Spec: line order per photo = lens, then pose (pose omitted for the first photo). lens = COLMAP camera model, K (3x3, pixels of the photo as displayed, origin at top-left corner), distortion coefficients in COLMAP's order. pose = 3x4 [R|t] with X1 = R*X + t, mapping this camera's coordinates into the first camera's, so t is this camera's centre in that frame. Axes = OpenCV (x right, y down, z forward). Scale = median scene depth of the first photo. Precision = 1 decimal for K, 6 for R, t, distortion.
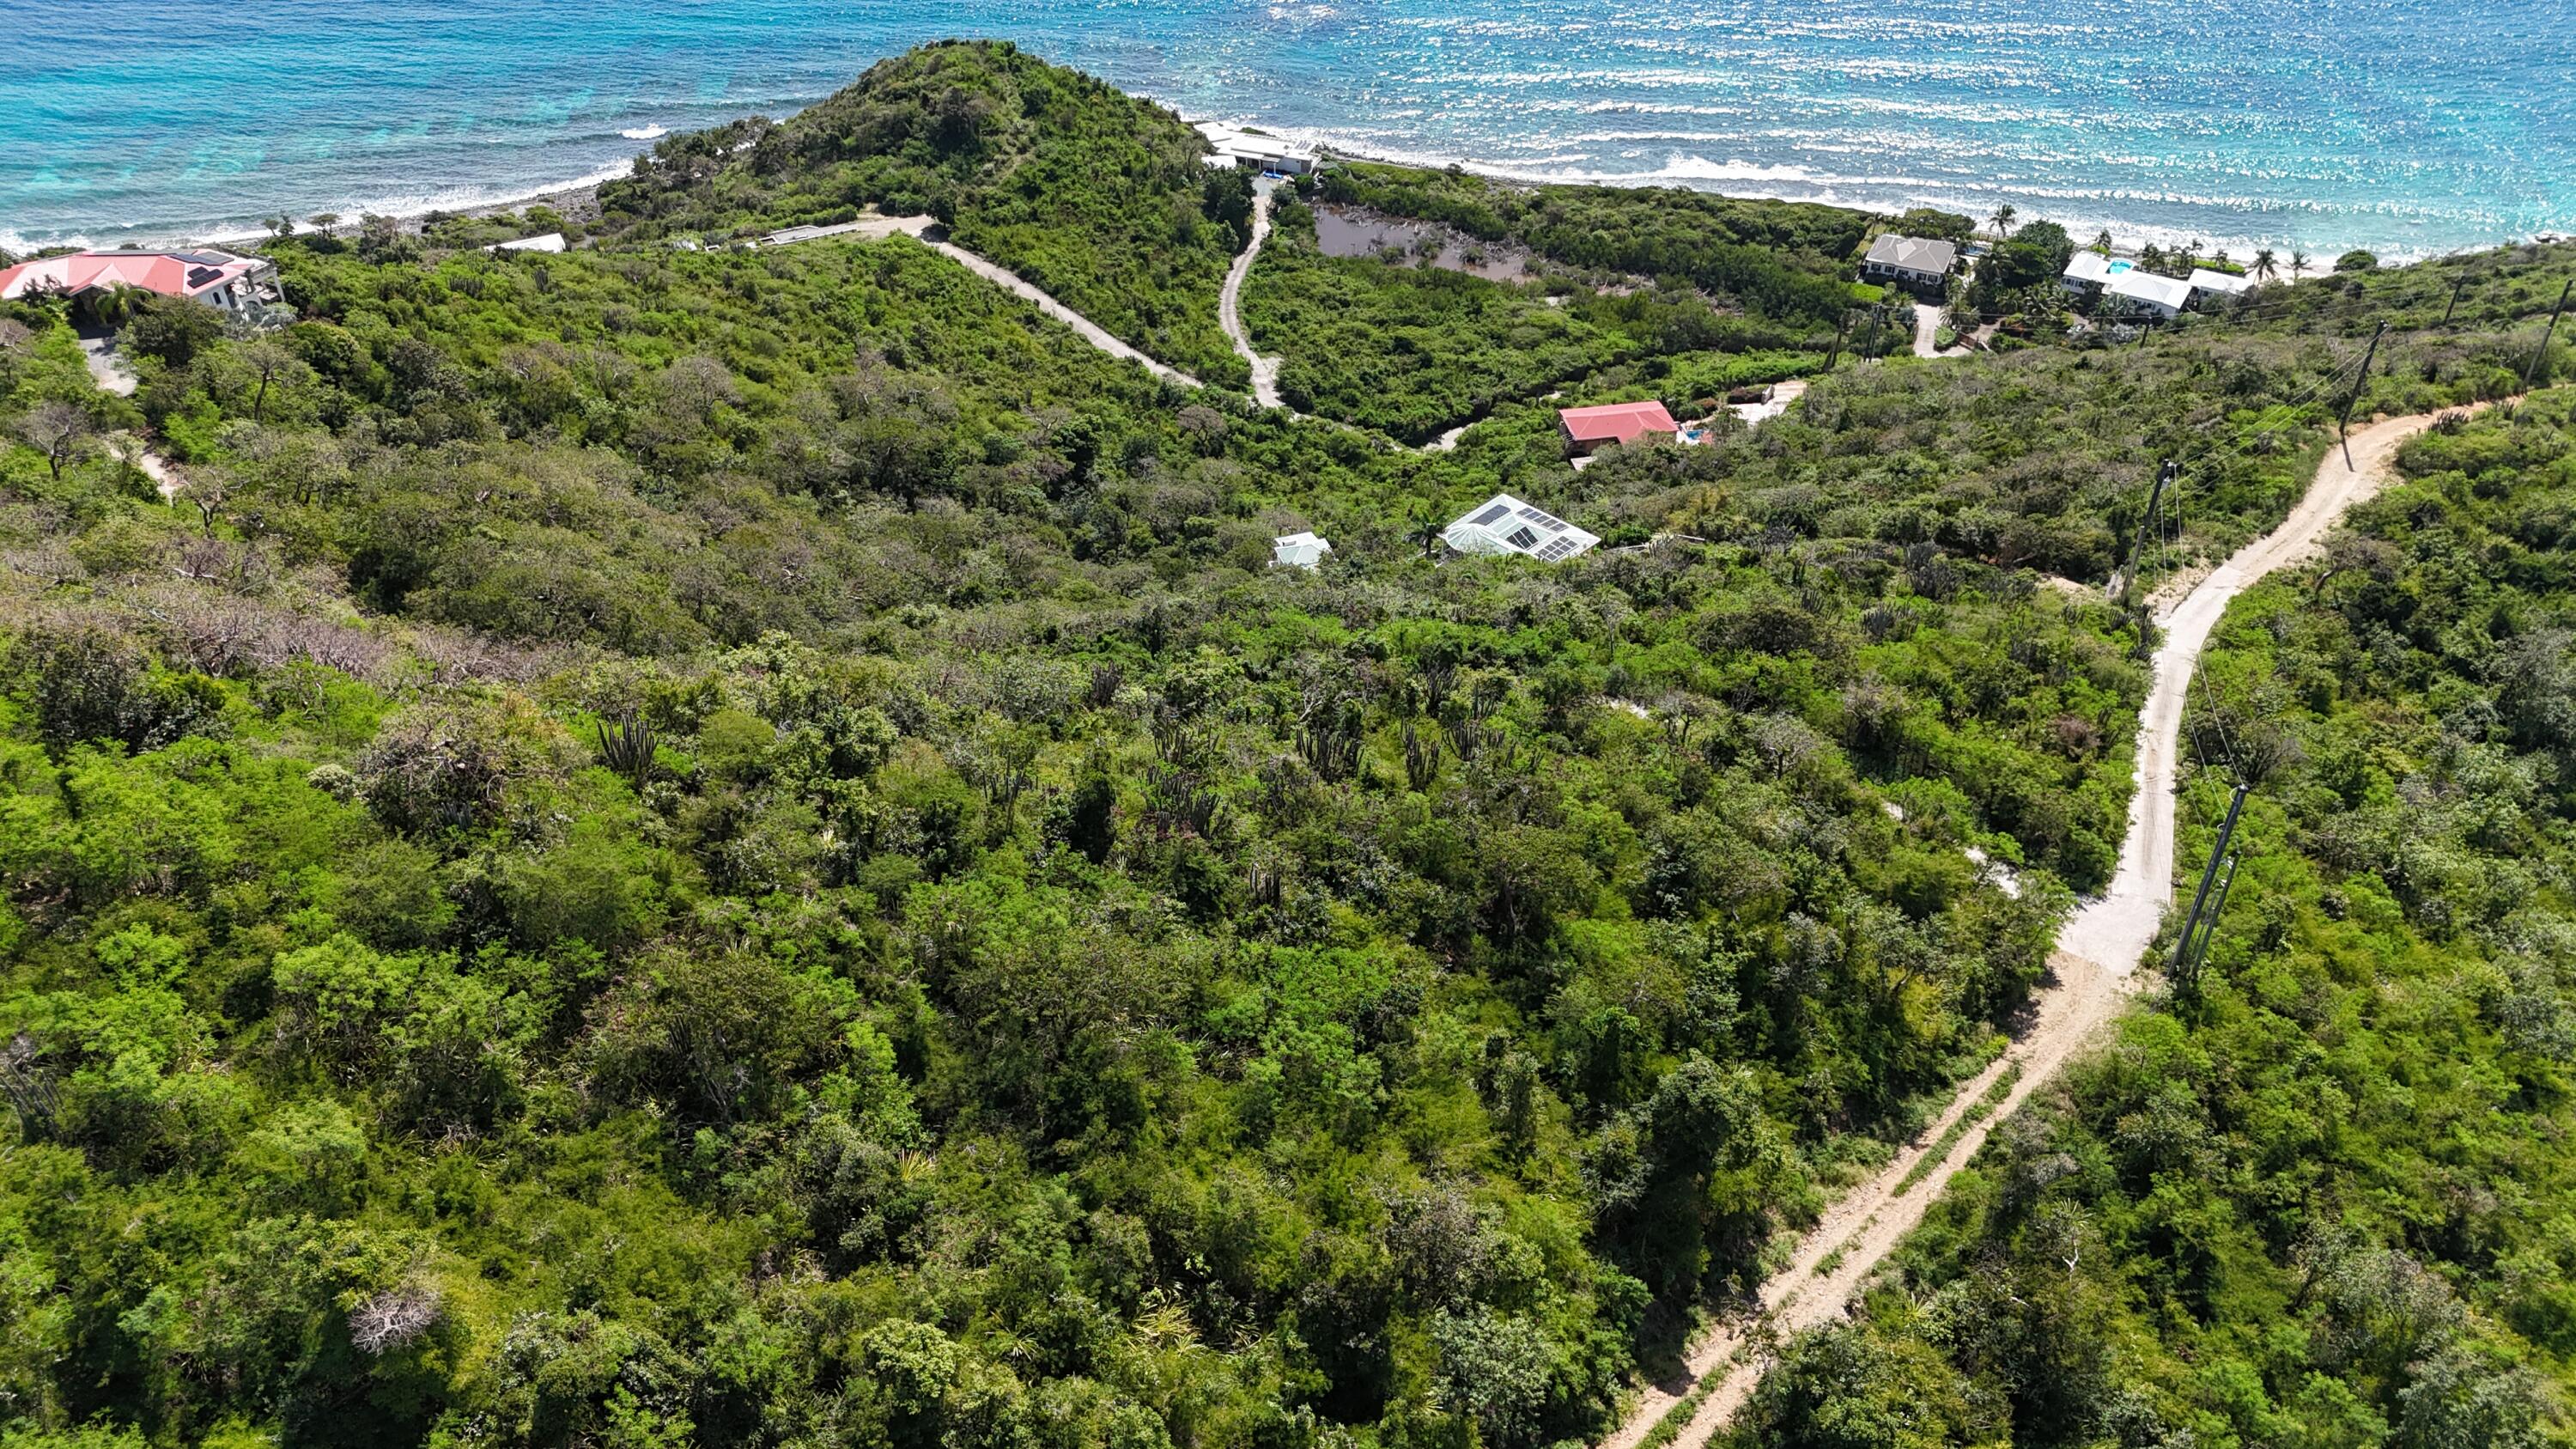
lens RADIAL K [[1883.1, 0, 1285.7], [0, 1883.1, 728.6], [0, 0, 1]] dist [0.065875, -0.064510]
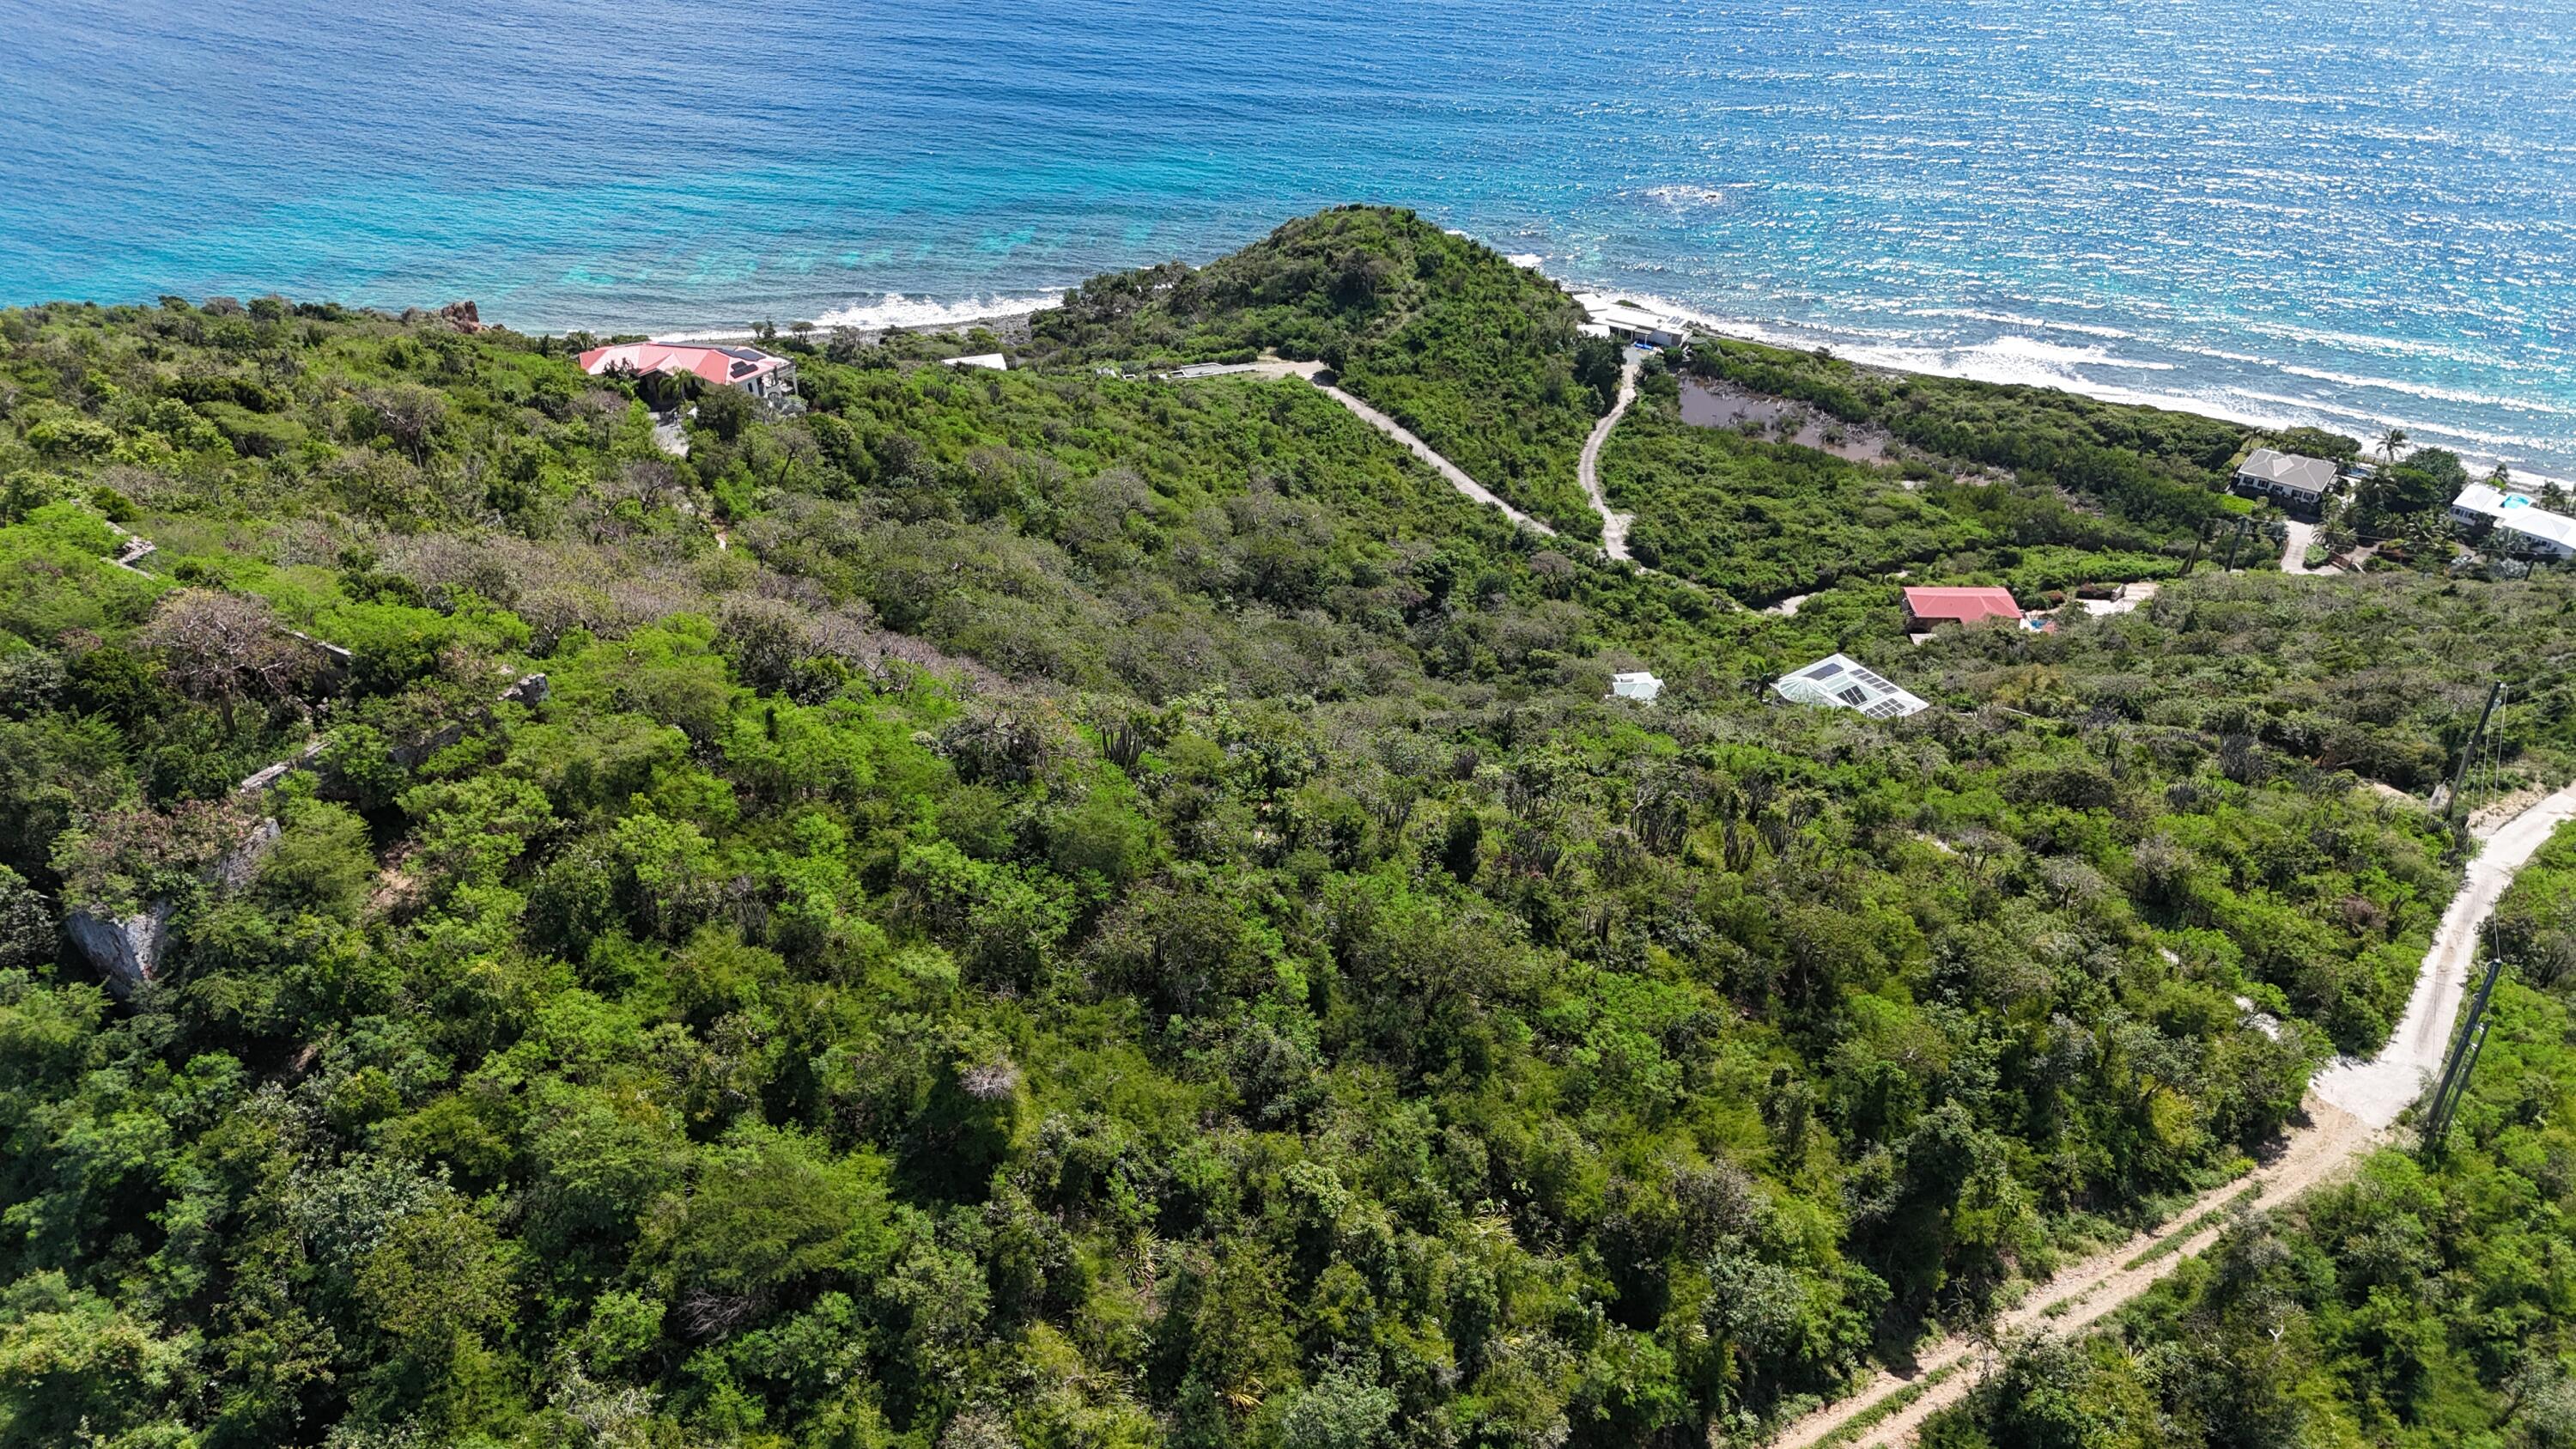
lens RADIAL K [[1883.1, 0, 1285.7], [0, 1883.1, 728.6], [0, 0, 1]] dist [0.065875, -0.064510]
pose [[0.980183, 0.107580, -0.166339, -0.008097], [-0.120112, 0.990484, -0.067184, 0.027976], [0.157528, 0.085832, 0.983777, -0.105431]]
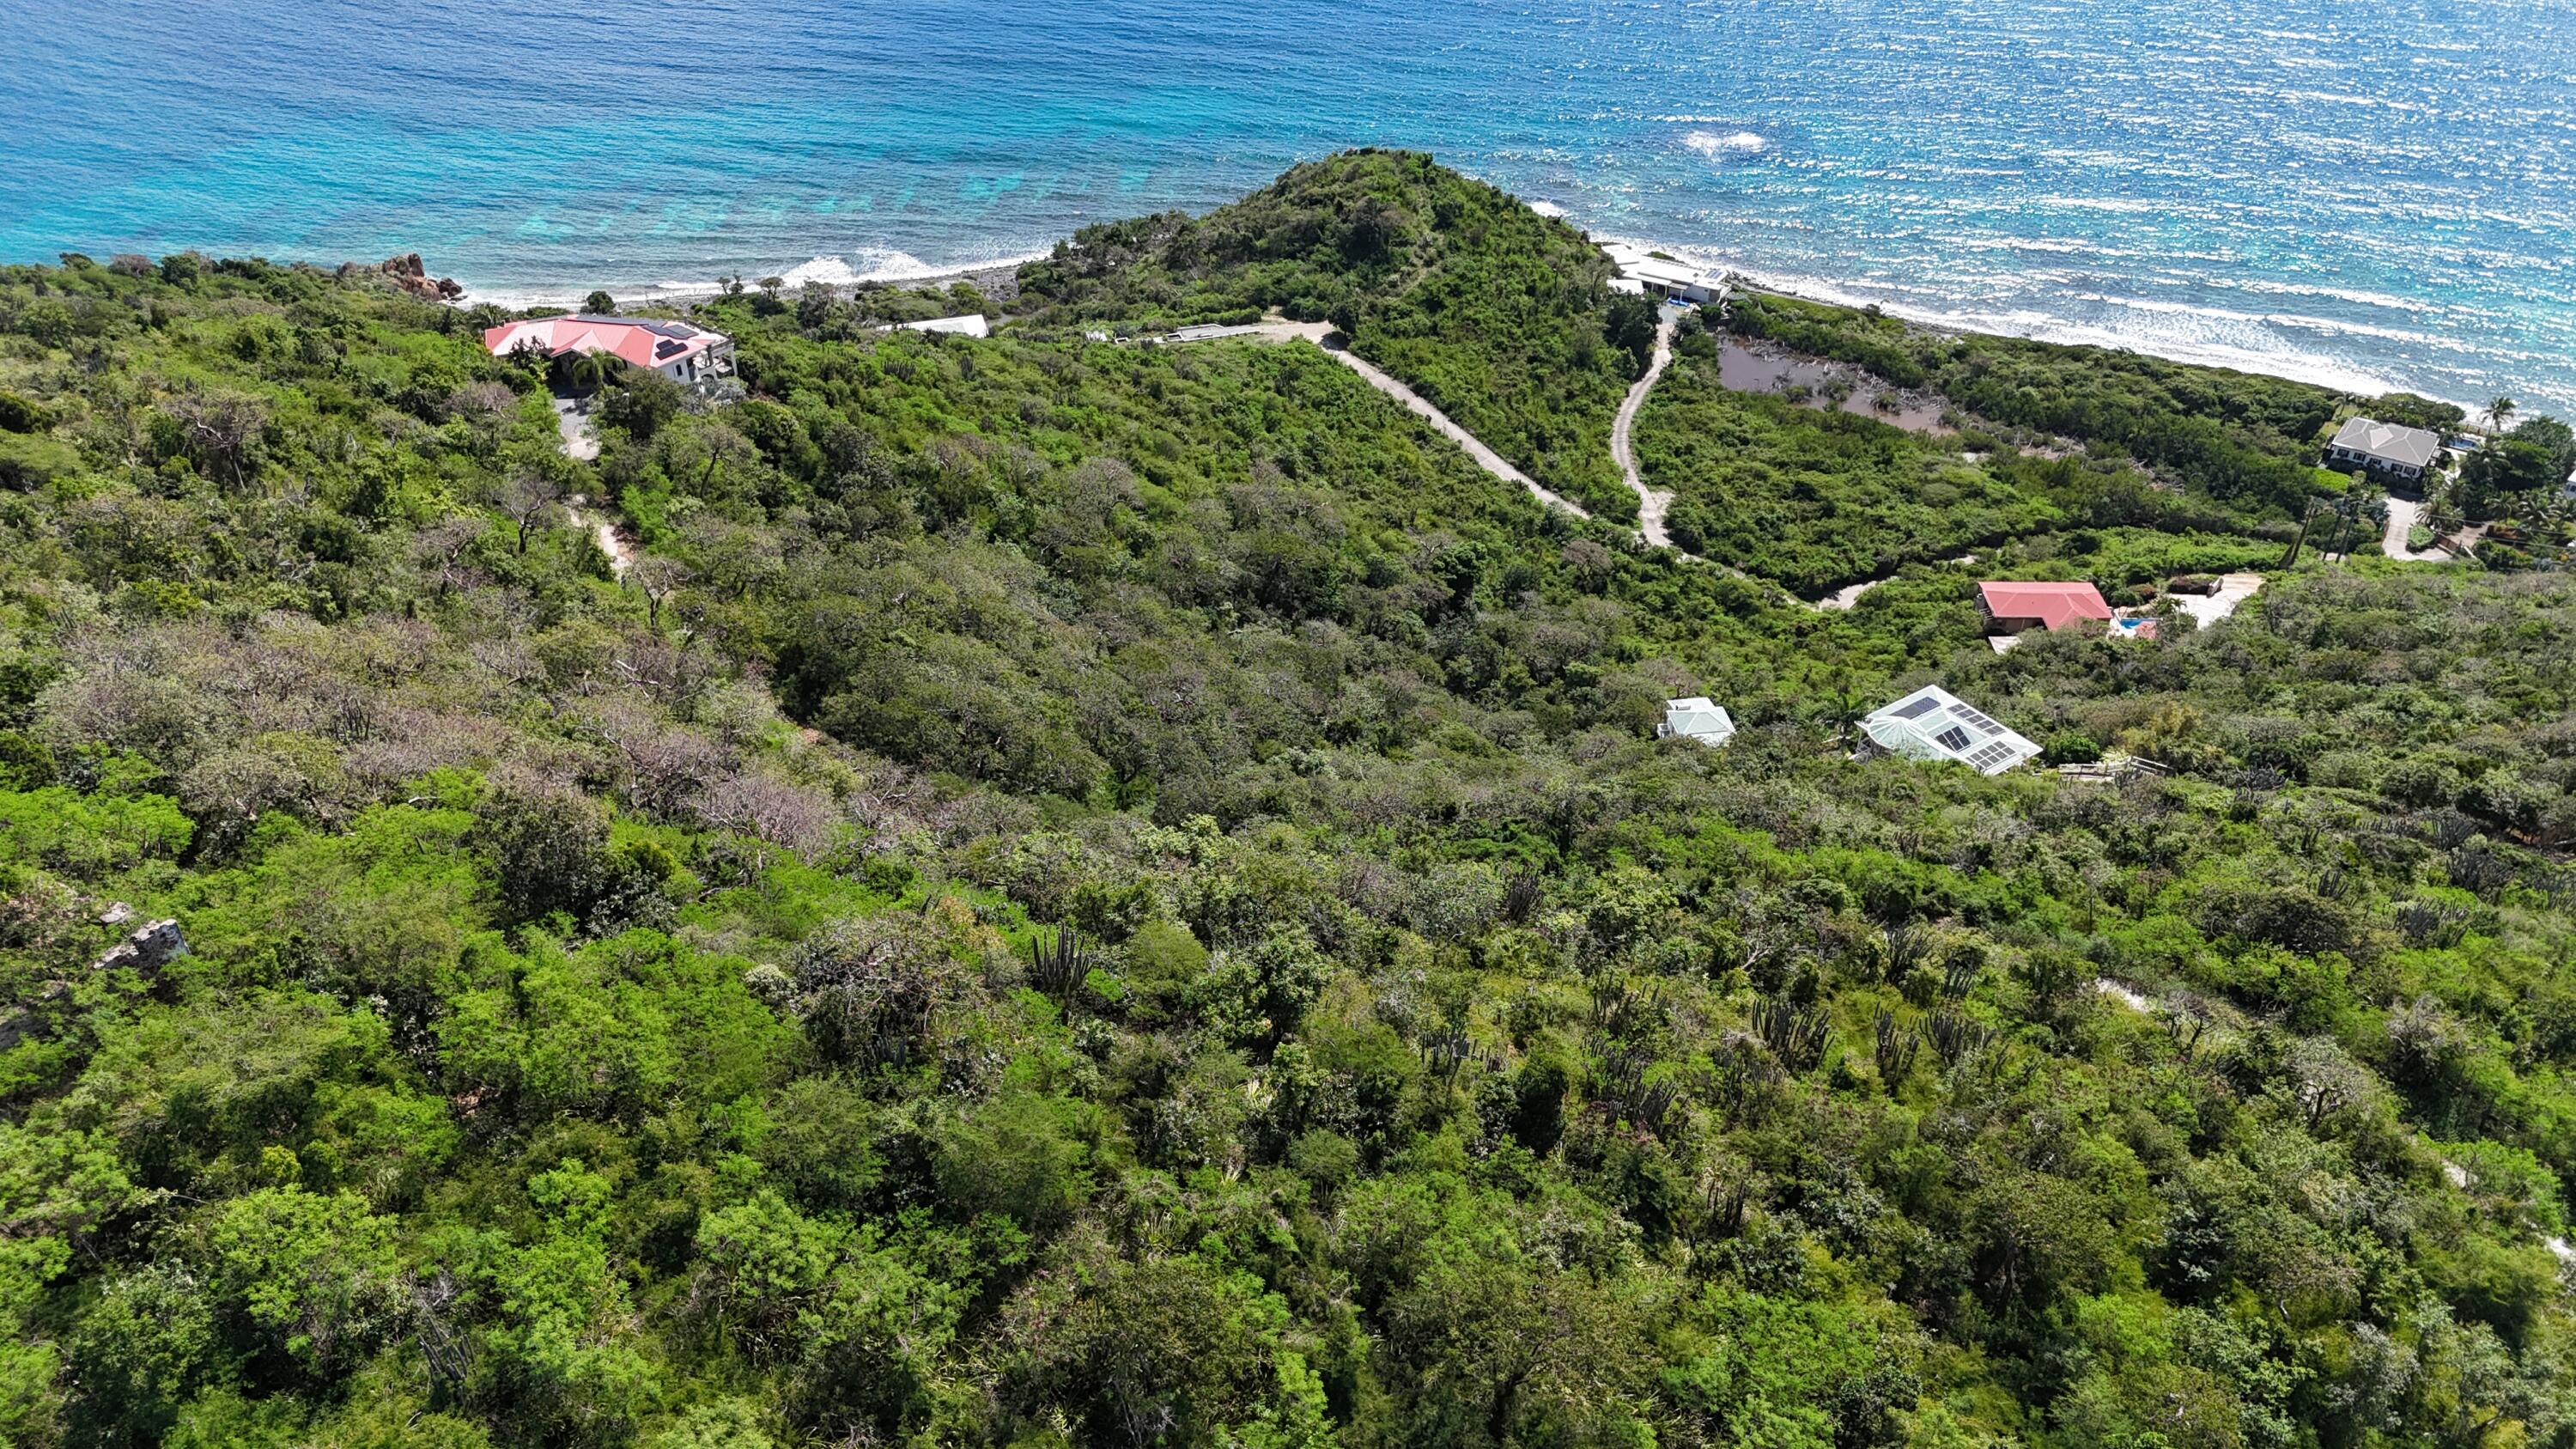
lens RADIAL K [[1883.1, 0, 1285.7], [0, 1883.1, 728.6], [0, 0, 1]] dist [0.065875, -0.064510]
pose [[0.979587, 0.112977, -0.166269, -0.038860], [-0.120419, 0.992094, -0.035350, -0.034653], [0.160961, 0.054651, 0.985447, 0.039442]]
